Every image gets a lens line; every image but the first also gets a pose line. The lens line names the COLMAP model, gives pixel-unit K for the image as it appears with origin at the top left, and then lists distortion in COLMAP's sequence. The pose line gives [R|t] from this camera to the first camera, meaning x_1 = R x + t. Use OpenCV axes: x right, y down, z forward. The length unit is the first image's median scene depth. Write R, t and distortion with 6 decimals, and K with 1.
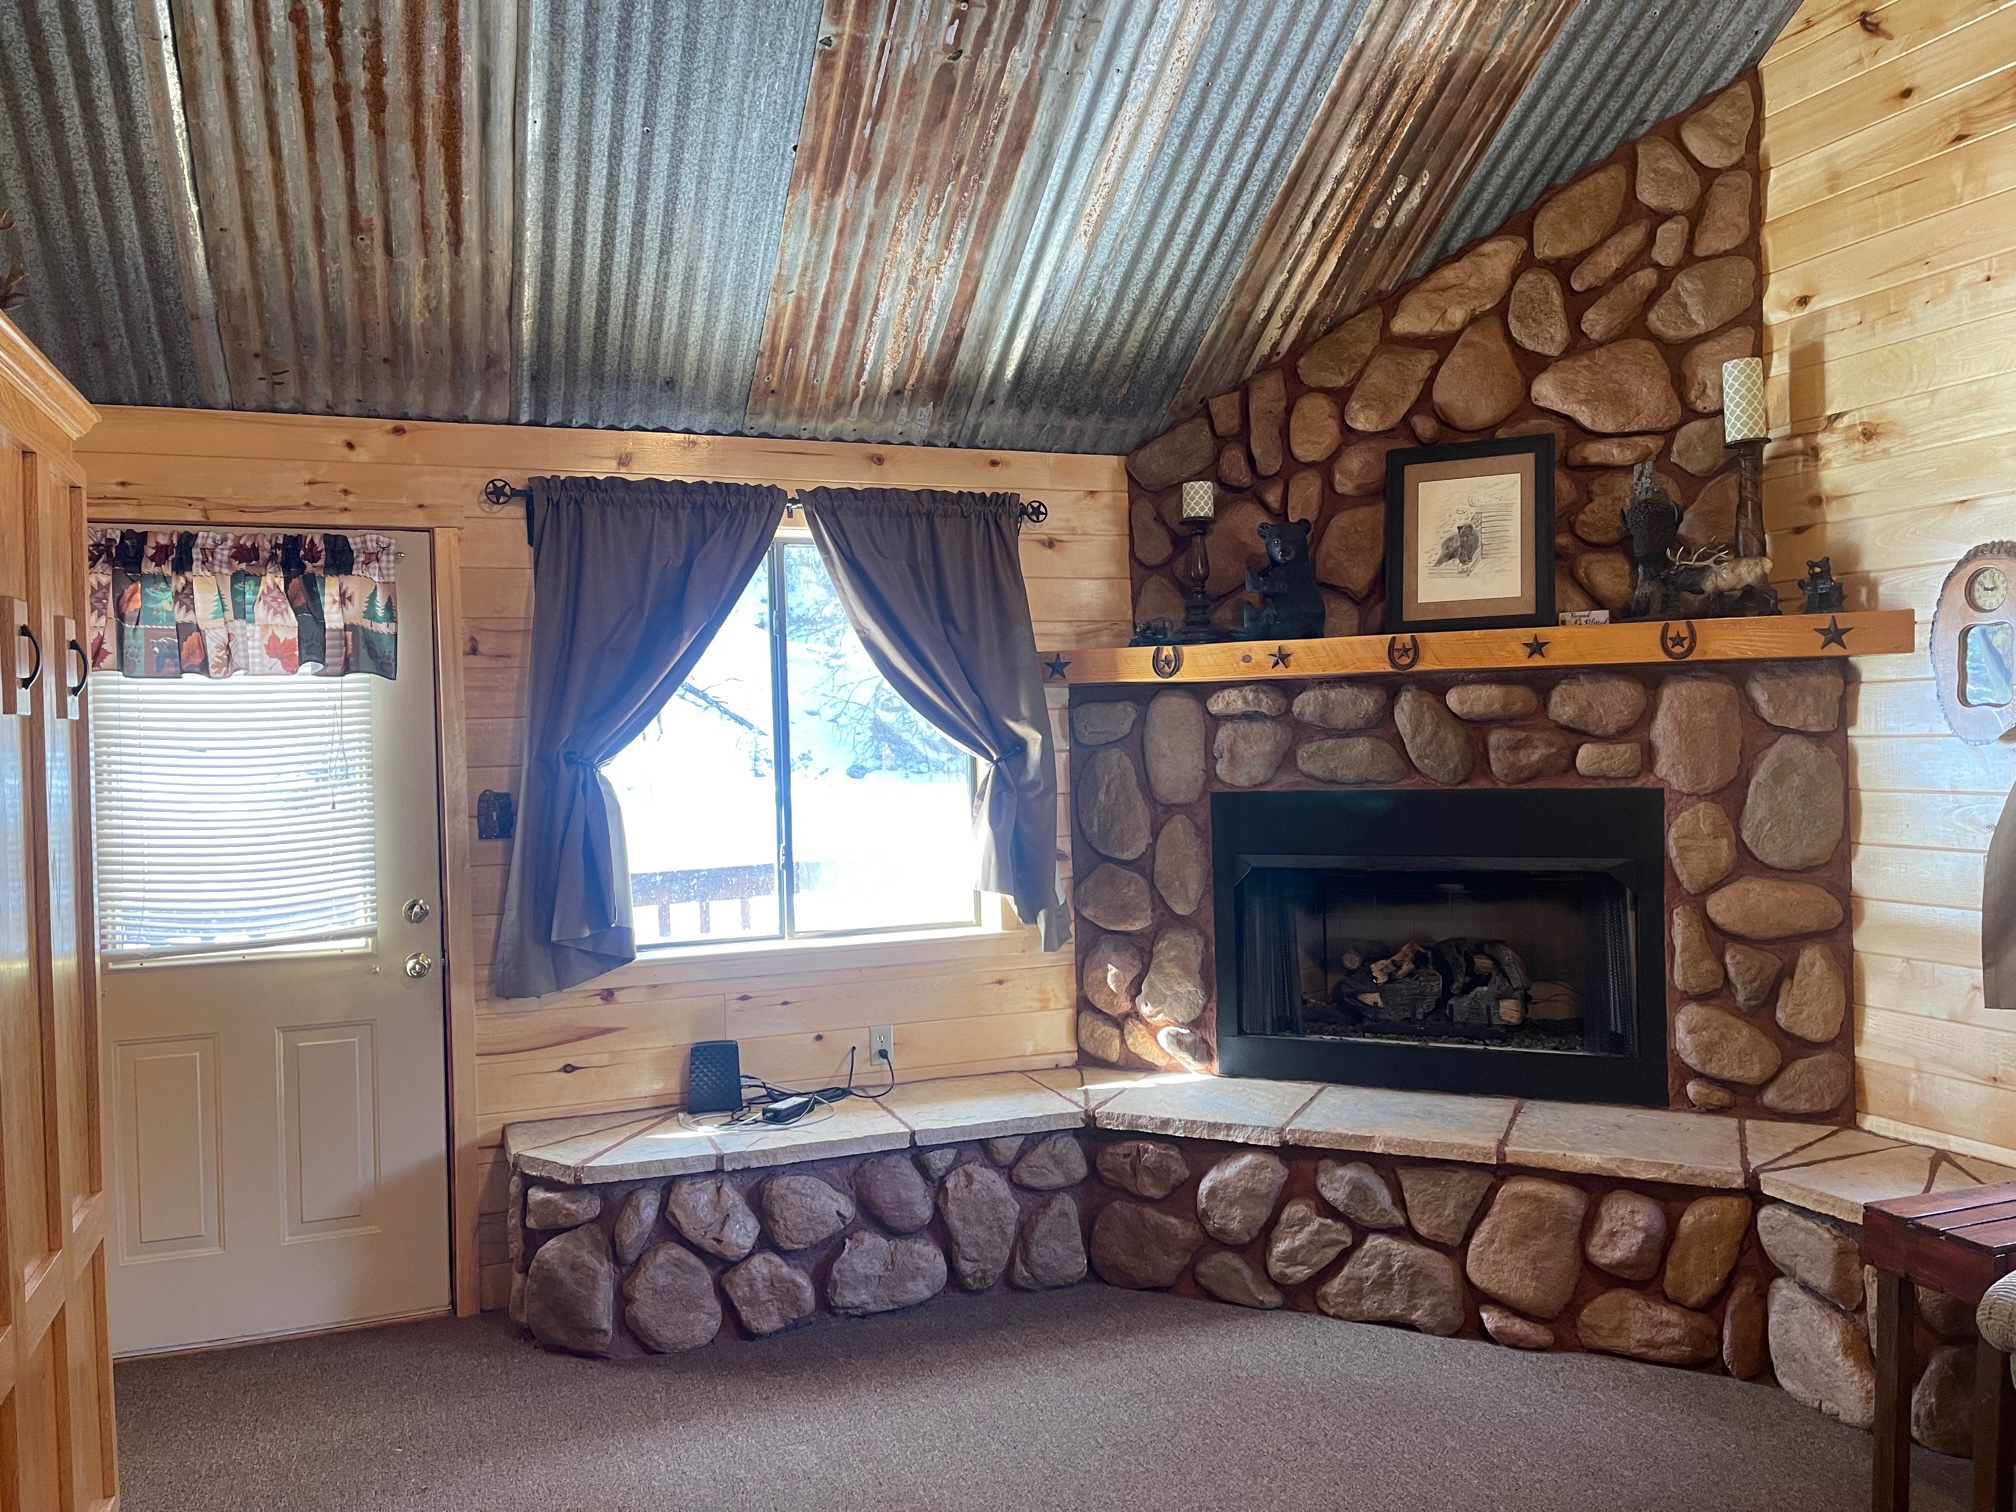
lens RADIAL K [[1520.3, 0, 1004.5], [0, 1520.3, 763.8], [0, 0, 1]] dist [0.076995, -0.098286]
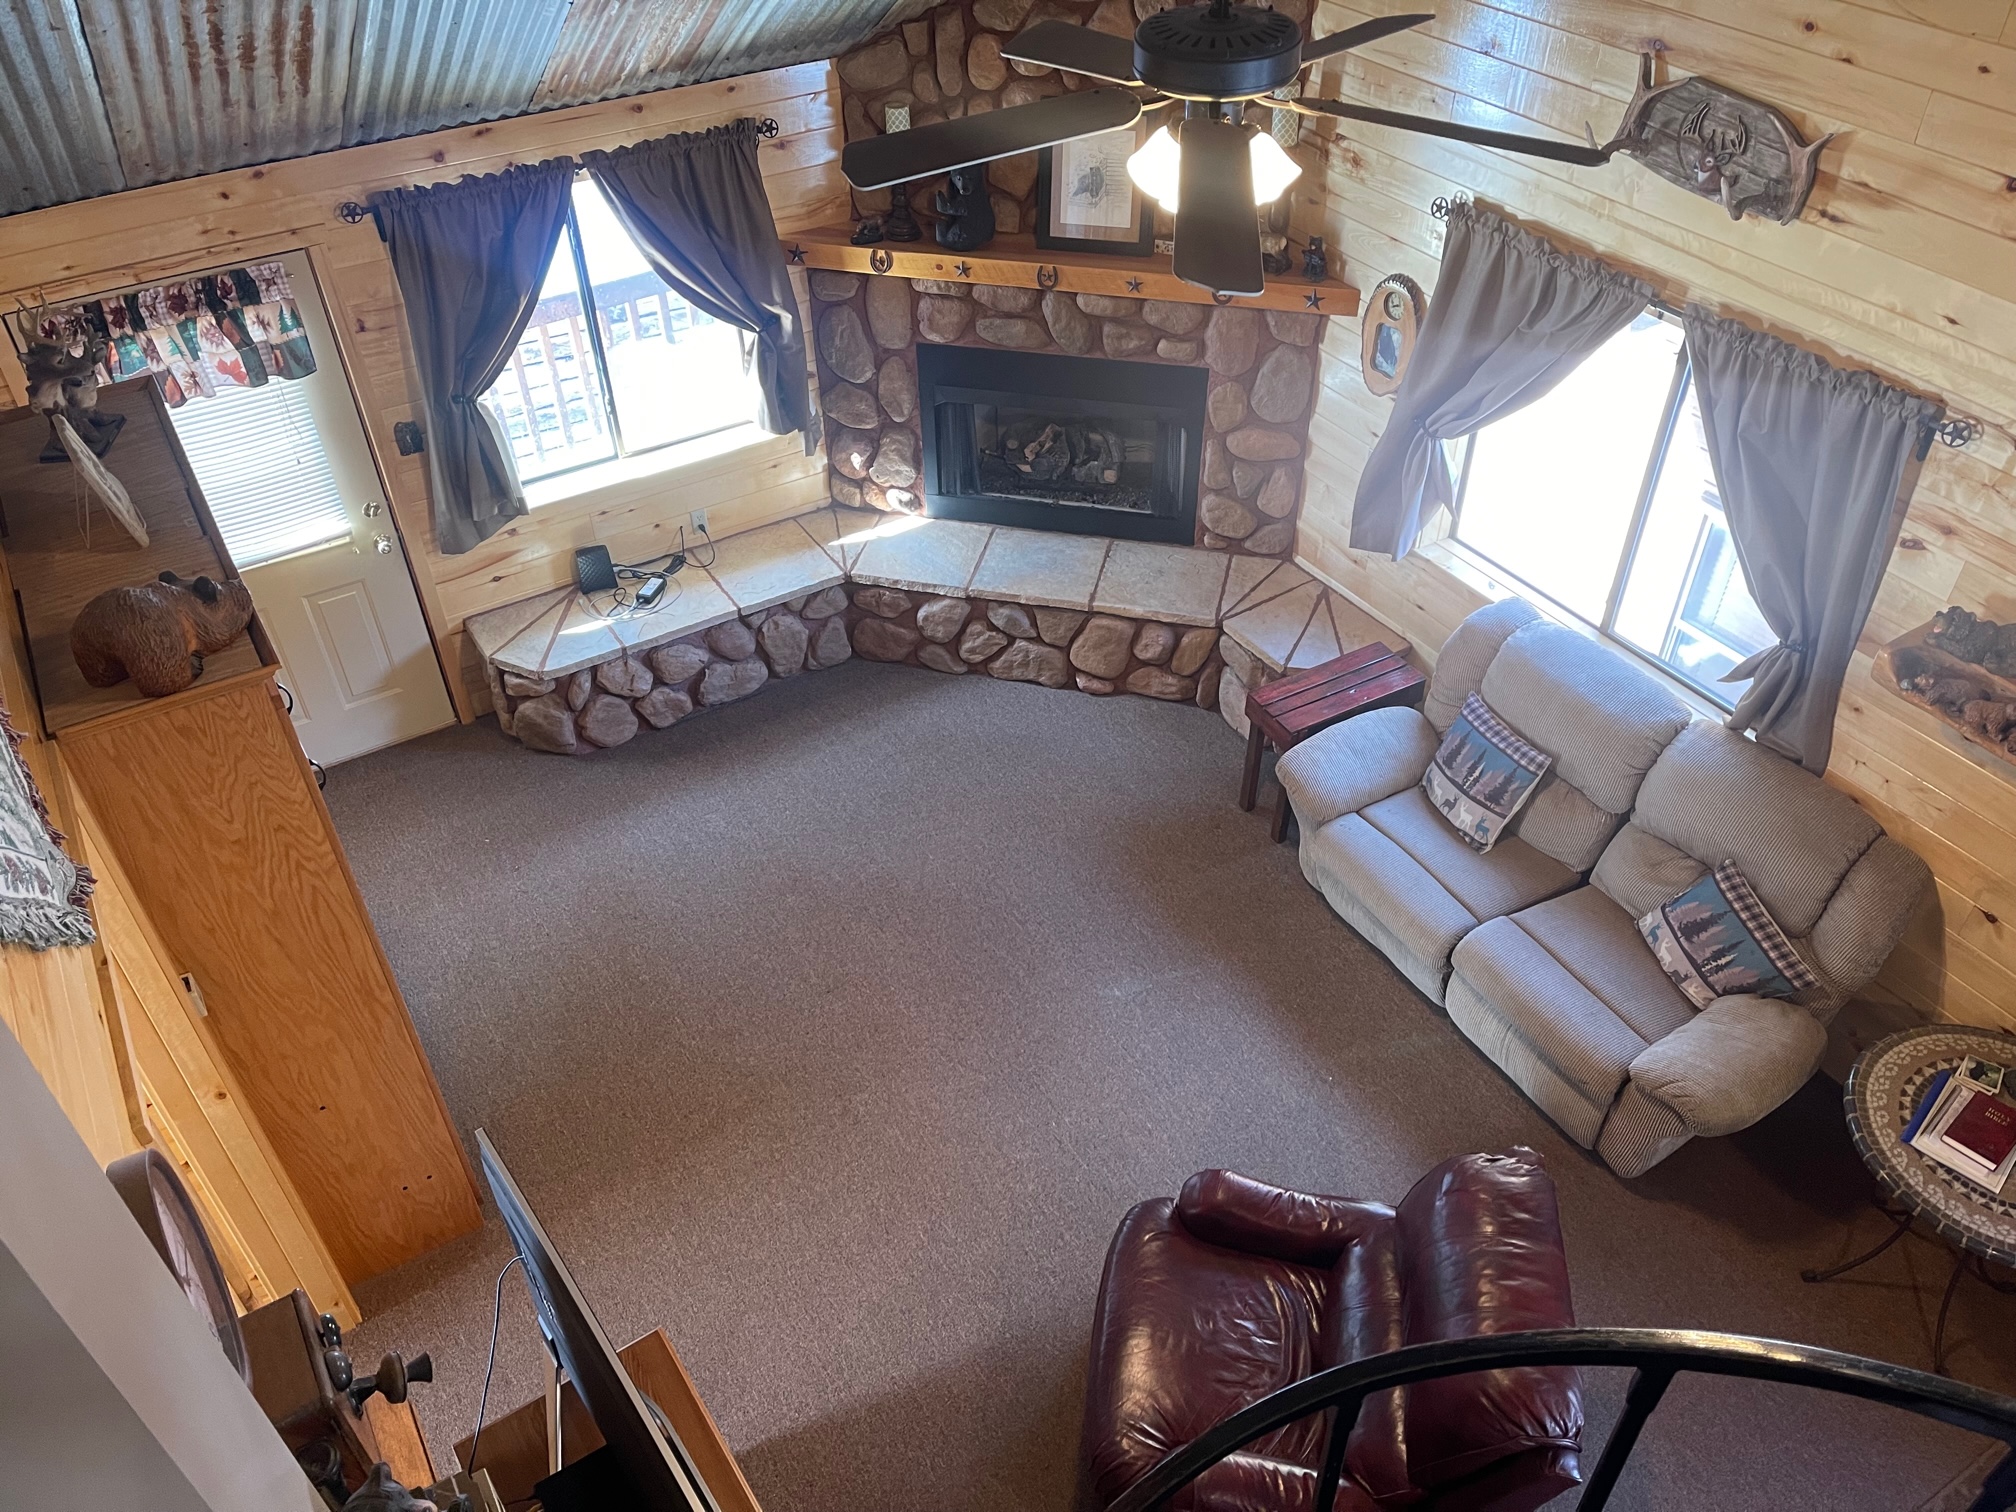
lens RADIAL K [[1520.3, 0, 1012.3], [0, 1520.3, 738.9], [0, 0, 1]] dist [0.076995, -0.098286]
pose [[0.980346, -0.117183, 0.158713, -0.048960], [-0.008531, 0.778550, 0.627524, -0.655374], [-0.197101, -0.616545, 0.762249, -0.353972]]
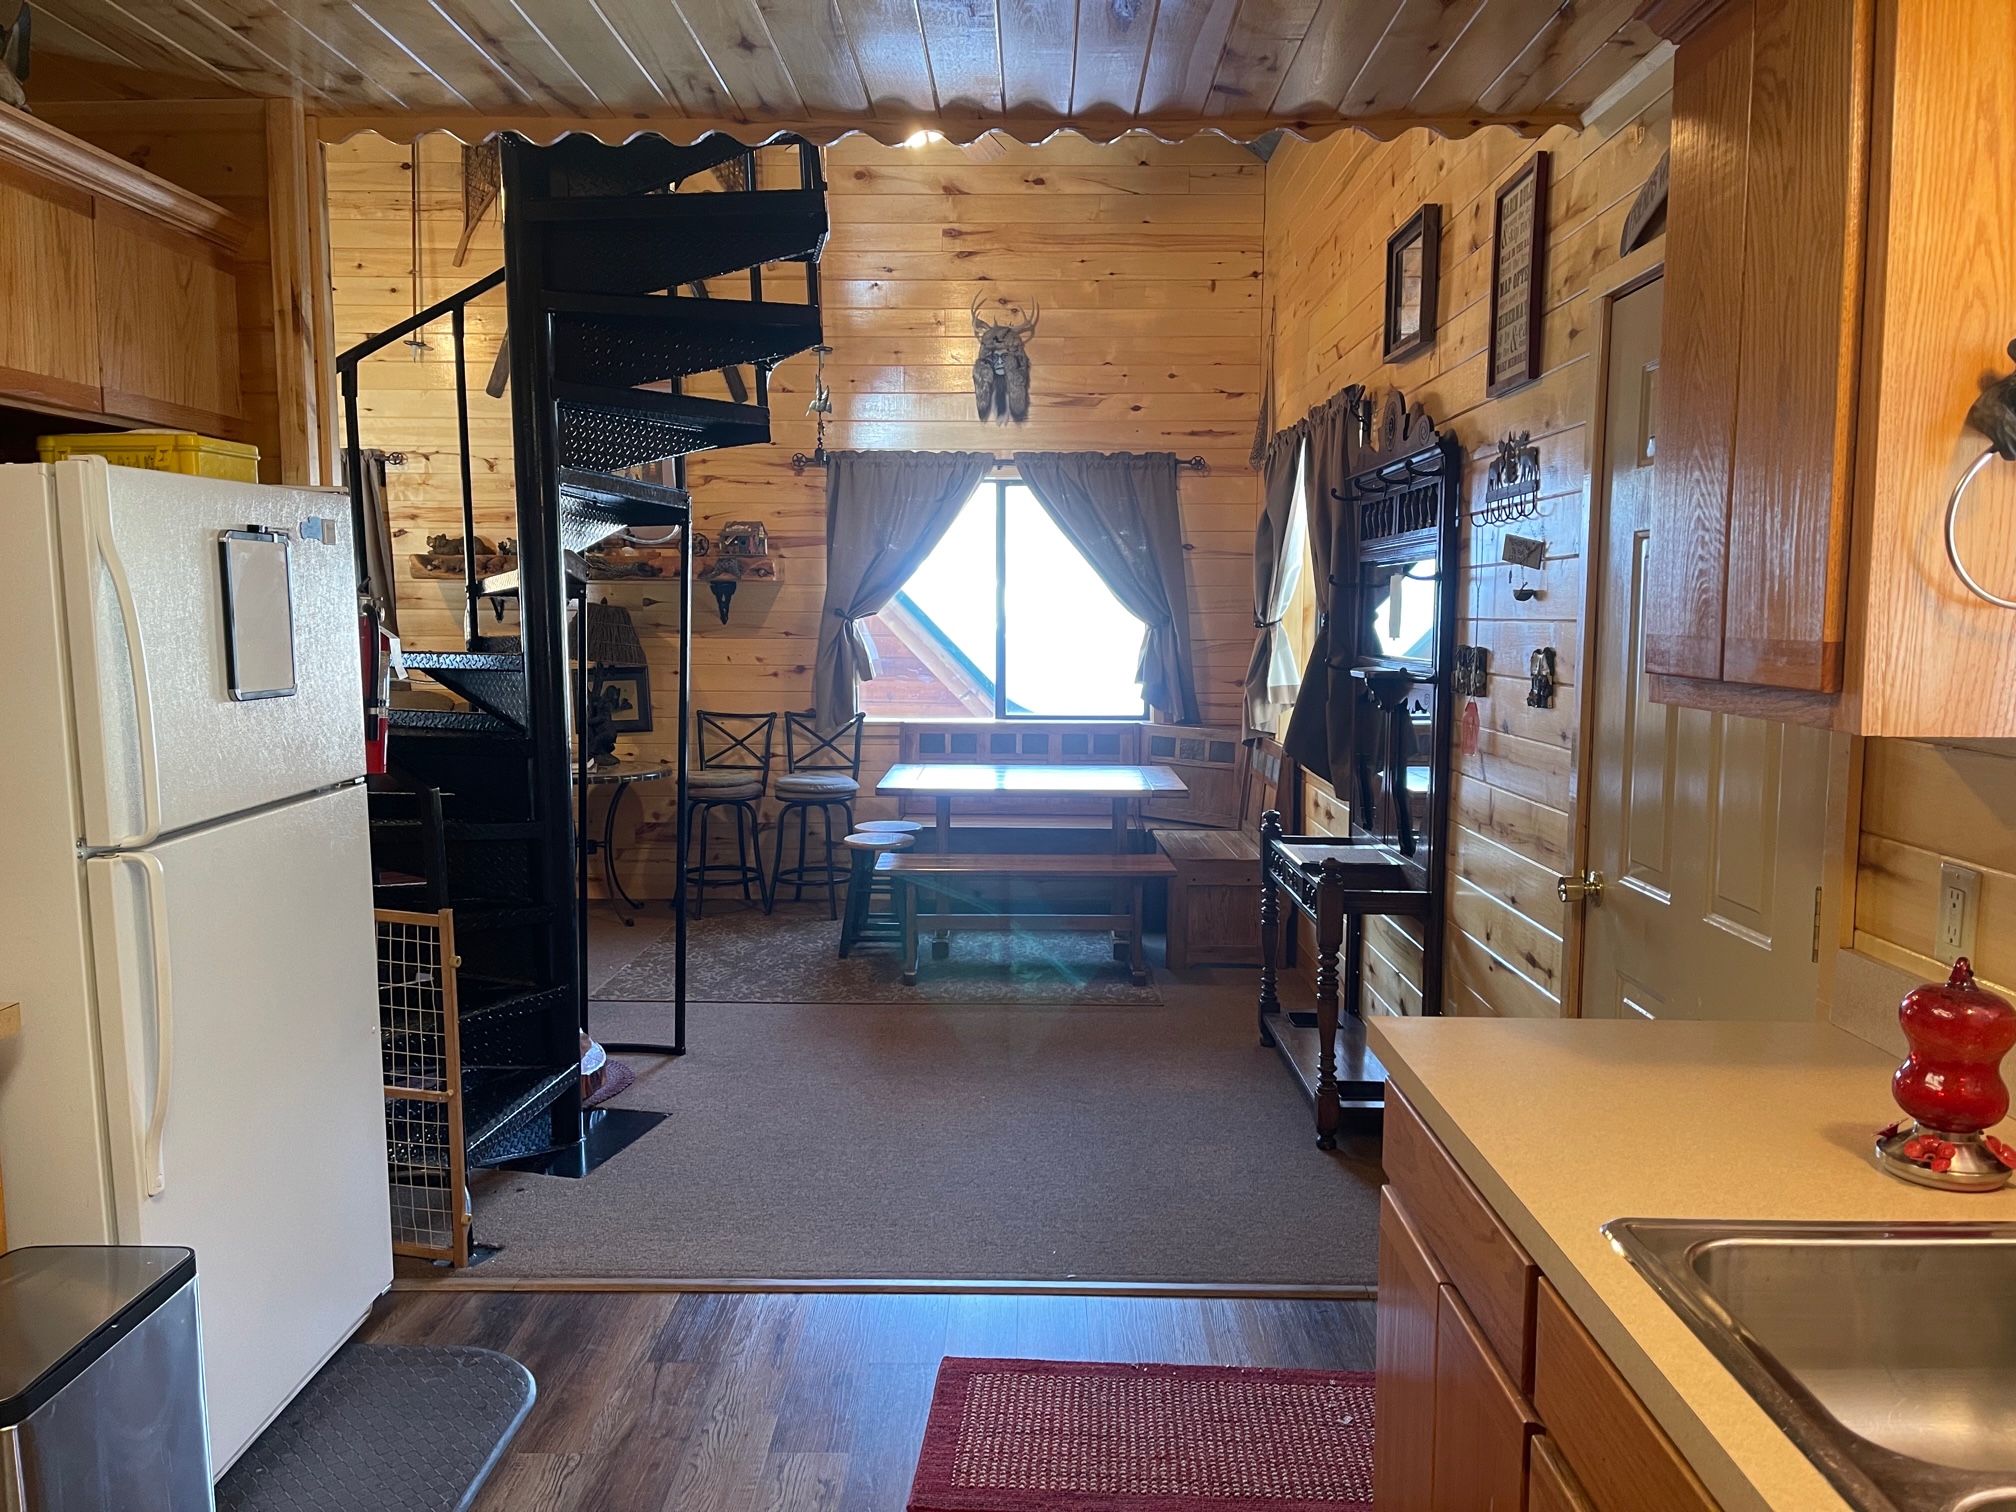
lens RADIAL K [[1520.3, 0, 1011.1], [0, 1520.3, 744.2], [0, 0, 1]] dist [0.076995, -0.098286]
pose [[0.365613, -0.061832, 0.928711, -0.778194], [0.003316, 0.997871, 0.065131, 0.033678], [-0.930761, -0.020733, 0.365040, -1.002492]]
